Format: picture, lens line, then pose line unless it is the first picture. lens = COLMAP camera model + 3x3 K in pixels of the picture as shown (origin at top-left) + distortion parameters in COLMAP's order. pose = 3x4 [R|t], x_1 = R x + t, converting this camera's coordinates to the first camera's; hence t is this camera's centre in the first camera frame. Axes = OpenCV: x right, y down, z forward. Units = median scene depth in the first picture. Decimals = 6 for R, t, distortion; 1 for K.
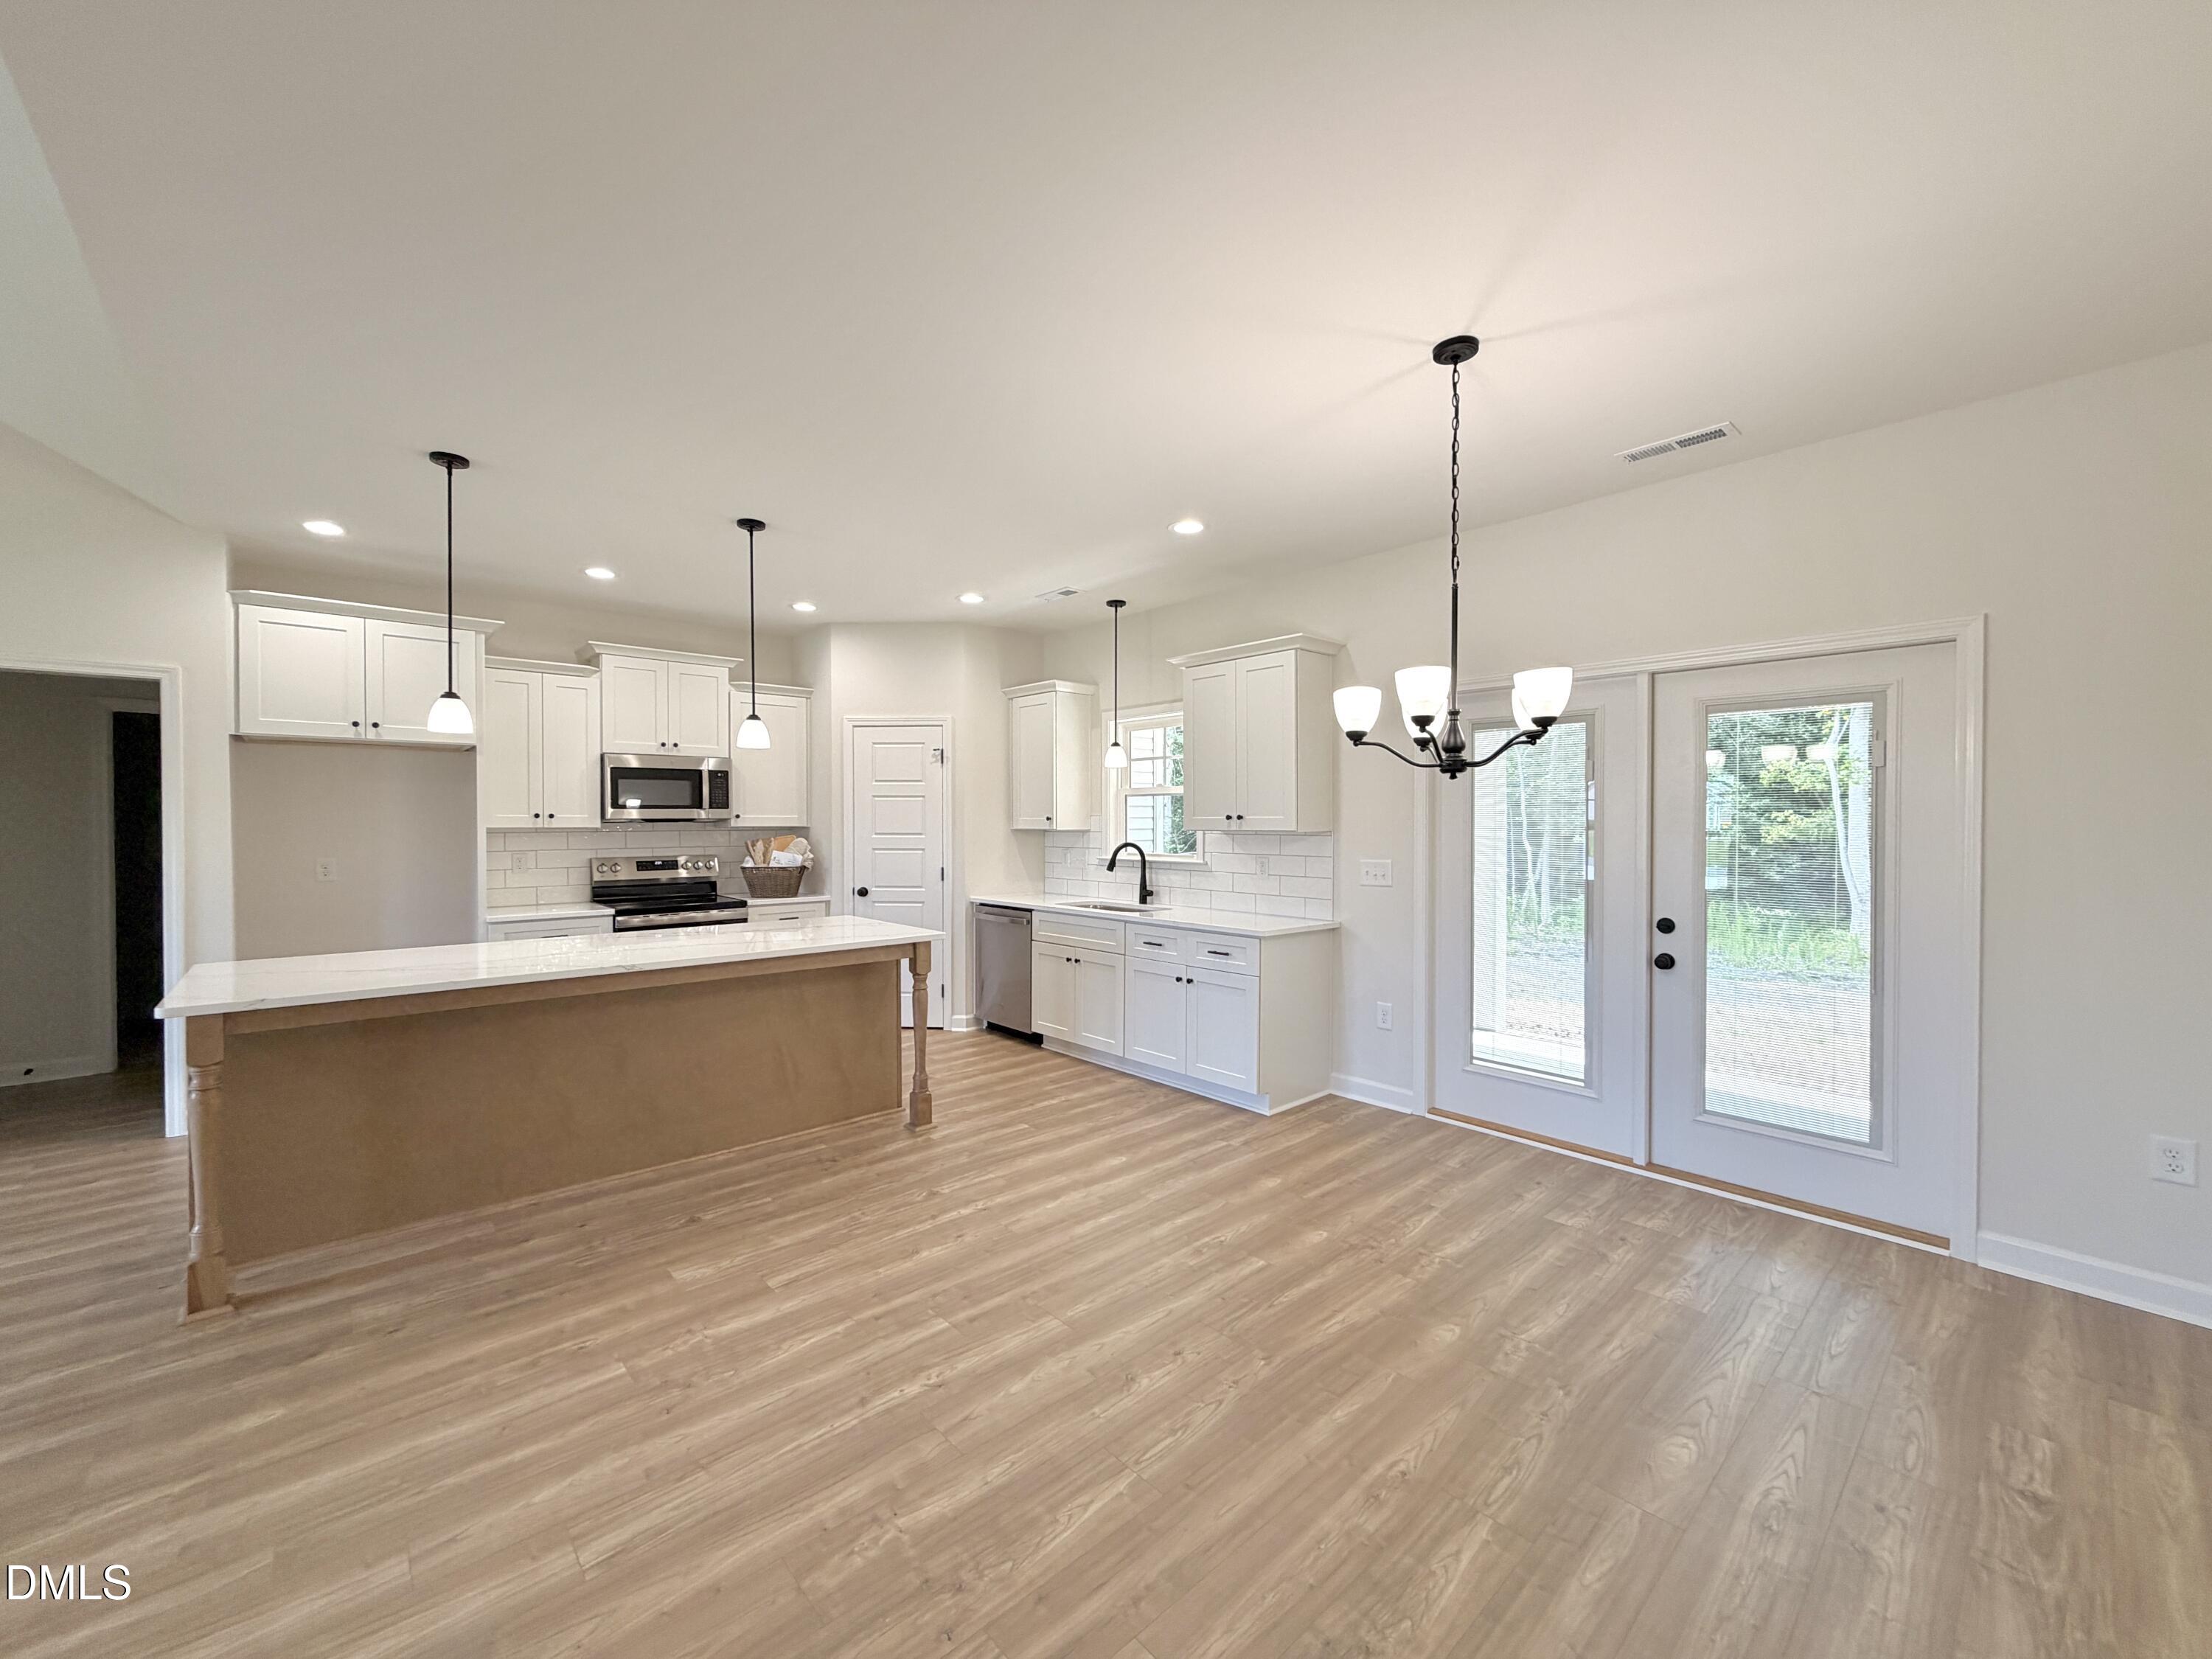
lens RADIAL K [[891.3, 0, 1102.8], [0, 891.3, 827.1], [0, 0, 1]] dist [0.004028, 0.000658]
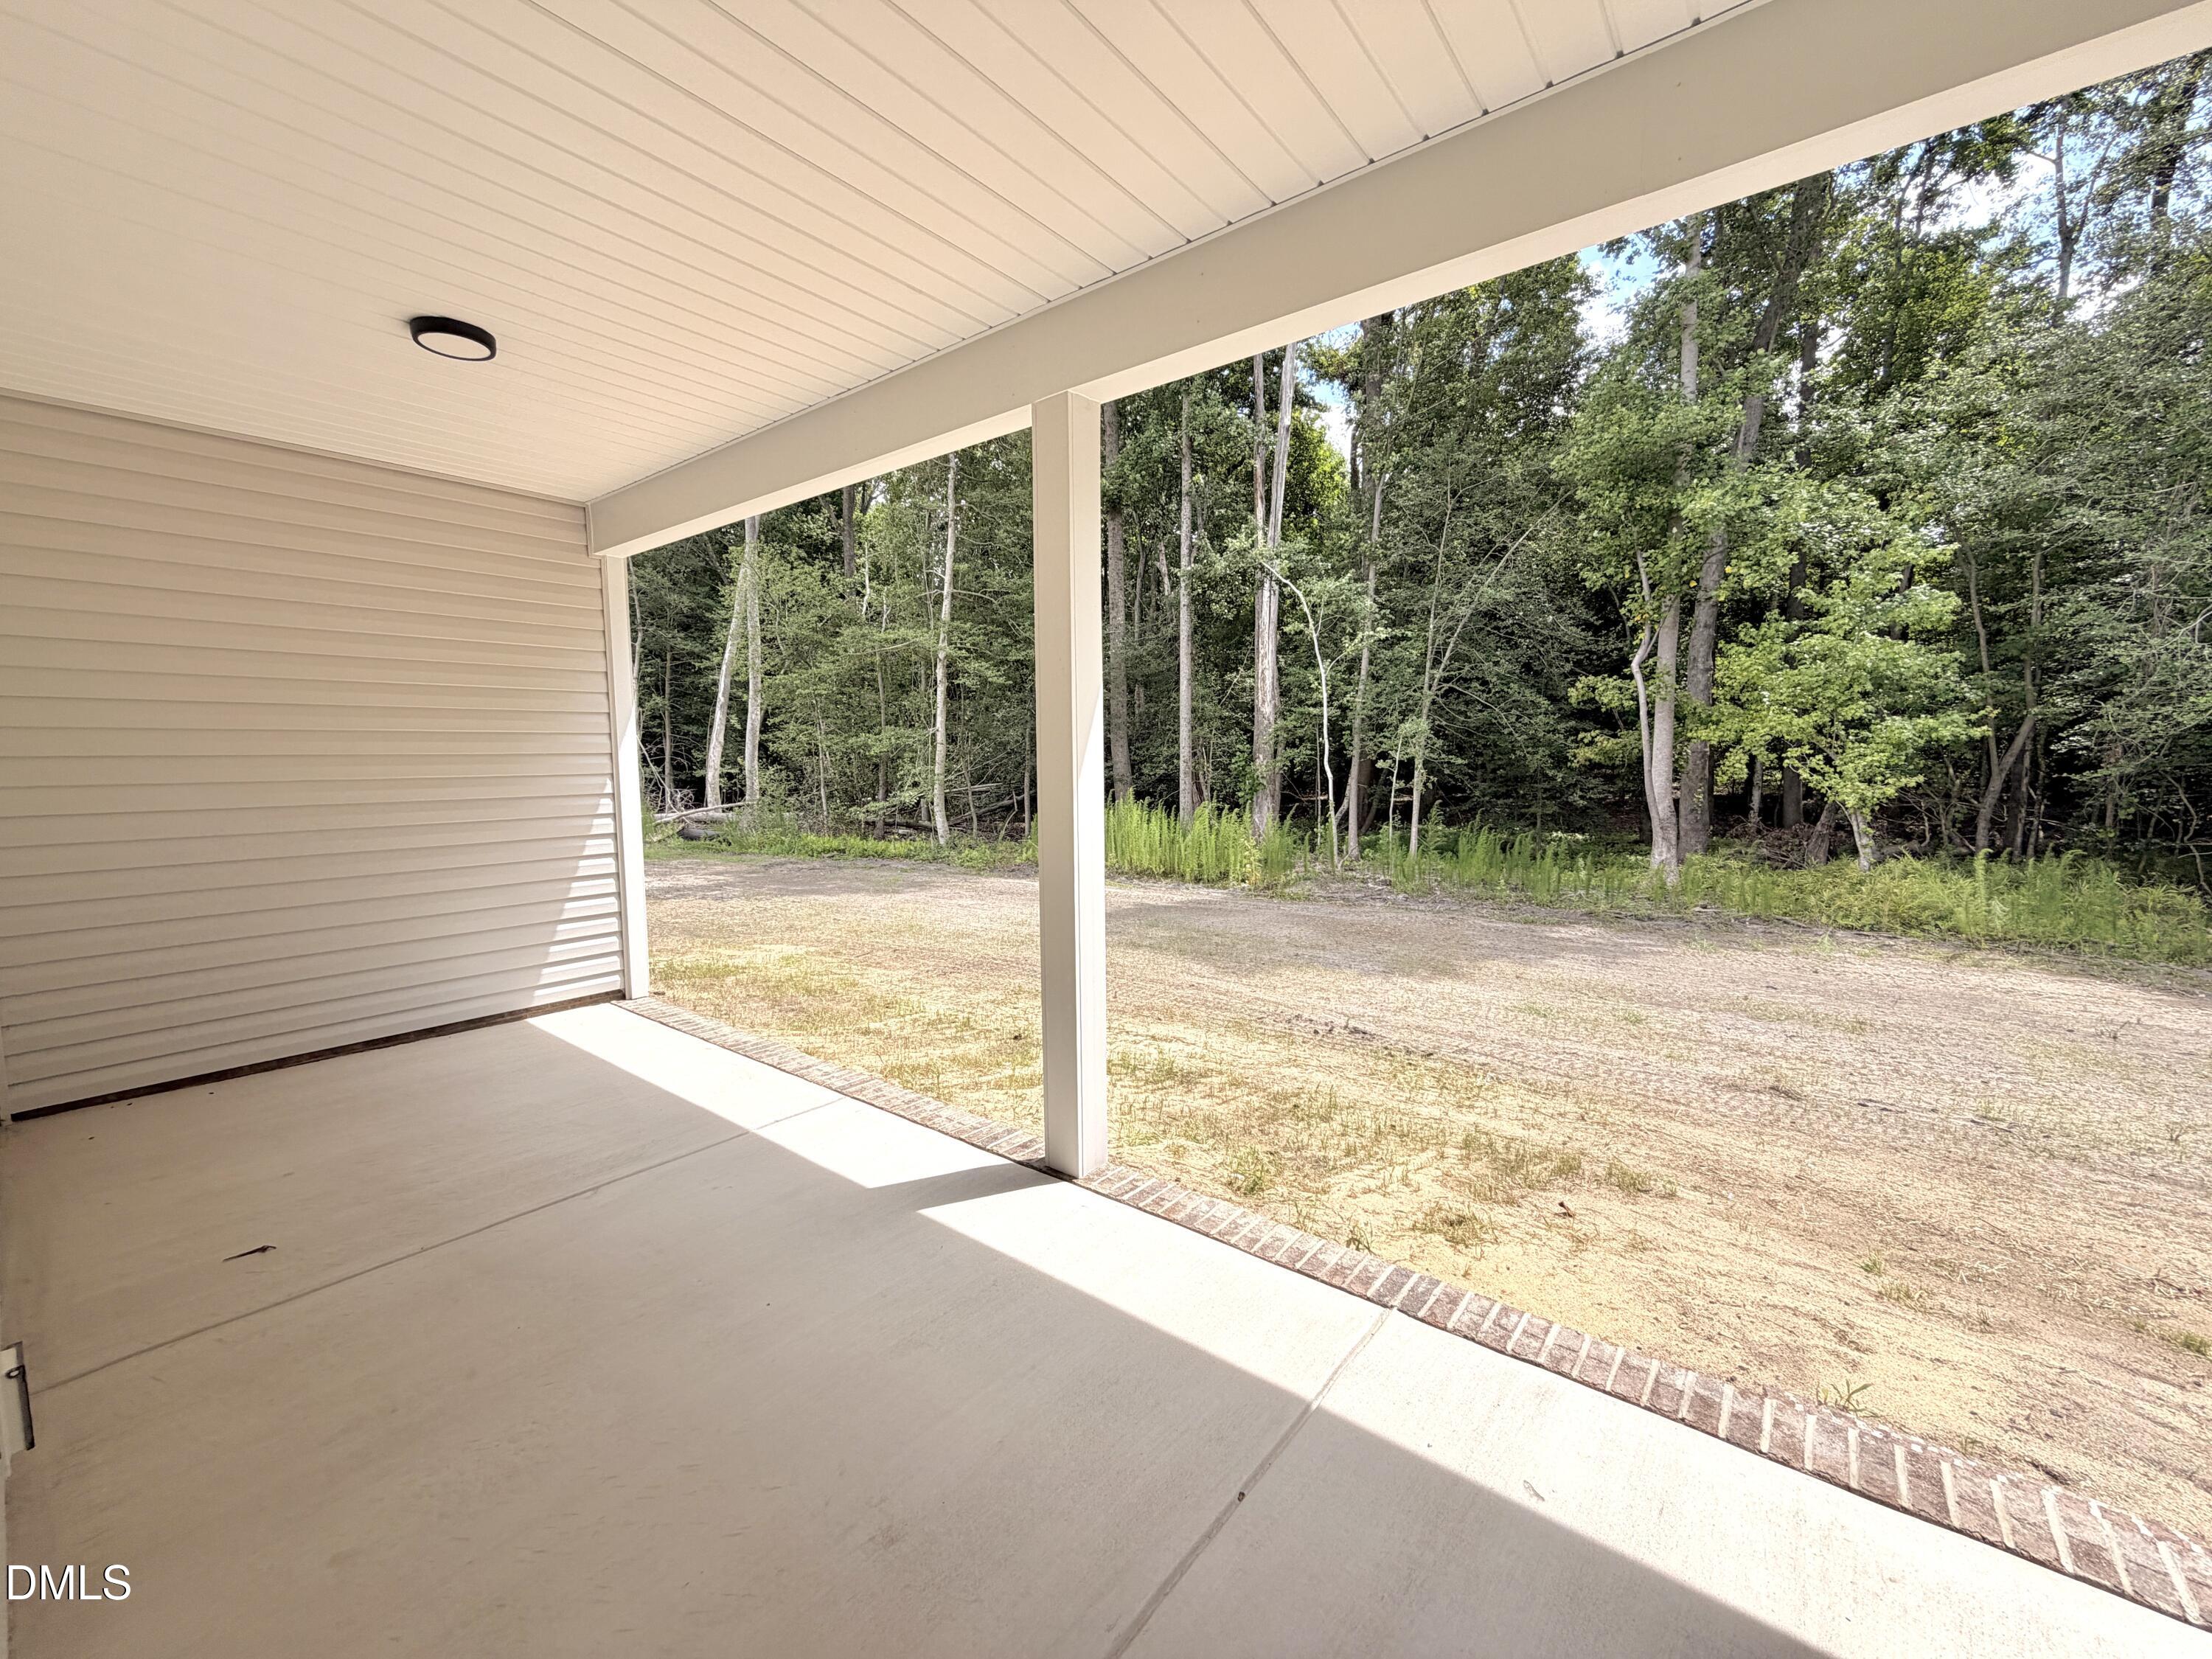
lens RADIAL K [[891.3, 0, 1100.8], [0, 891.3, 835.1], [0, 0, 1]] dist [0.004028, 0.000658]
pose [[0.986753, -0.022689, 0.160638, 0.103868], [0.008961, 0.996283, 0.085673, 0.005062], [-0.161984, -0.083099, 0.983288, 0.155326]]
